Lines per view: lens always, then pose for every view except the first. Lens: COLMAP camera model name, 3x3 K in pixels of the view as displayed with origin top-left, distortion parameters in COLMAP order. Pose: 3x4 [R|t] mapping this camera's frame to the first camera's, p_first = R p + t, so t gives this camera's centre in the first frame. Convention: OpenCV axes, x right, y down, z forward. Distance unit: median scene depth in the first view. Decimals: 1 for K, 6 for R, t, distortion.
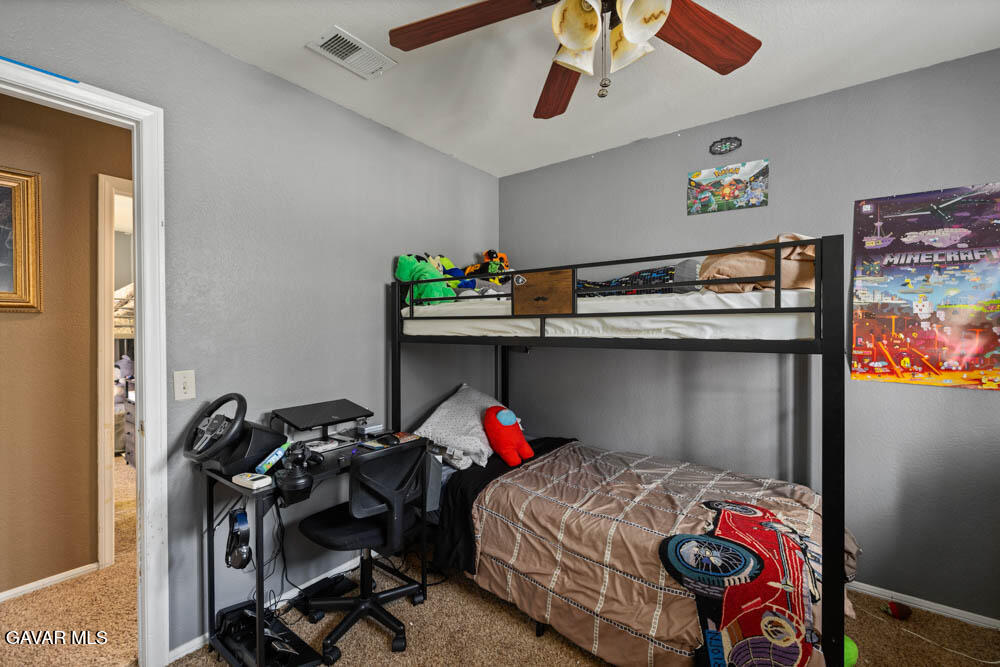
lens RADIAL K [[424.5, 0, 500.8], [0, 424.5, 328.8], [0, 0, 1]] dist [-0.000393, 0.000179]
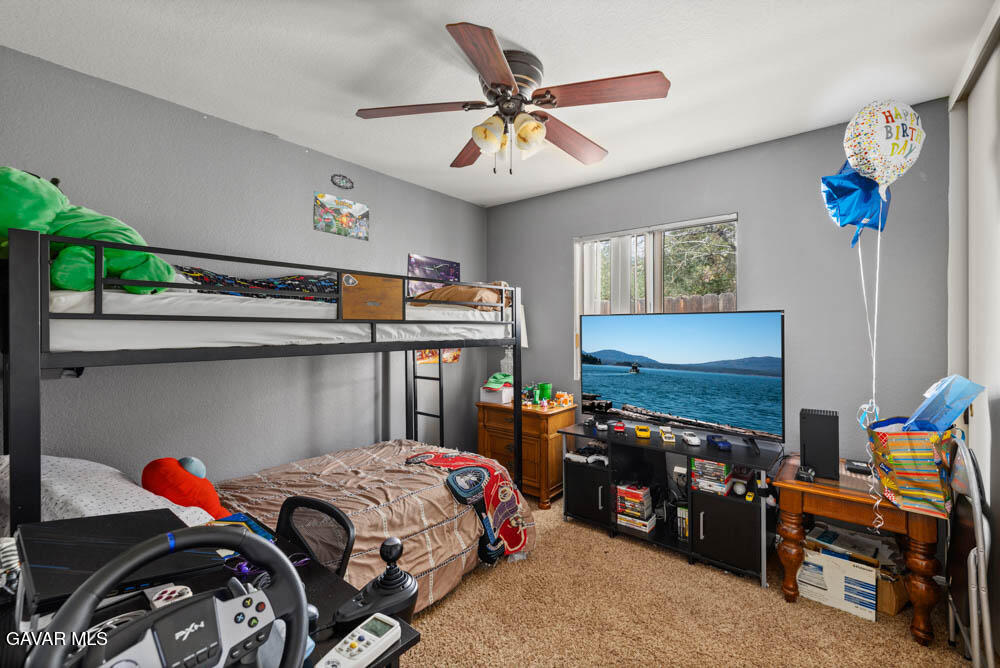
lens RADIAL K [[424.5, 0, 500.4], [0, 424.5, 332.3], [0, 0, 1]] dist [-0.000393, 0.000179]
pose [[0.044898, -0.003193, 0.998986, -0.848130], [0.008379, 0.999961, 0.002820, -0.004922], [-0.998956, 0.008244, 0.044923, 0.648526]]
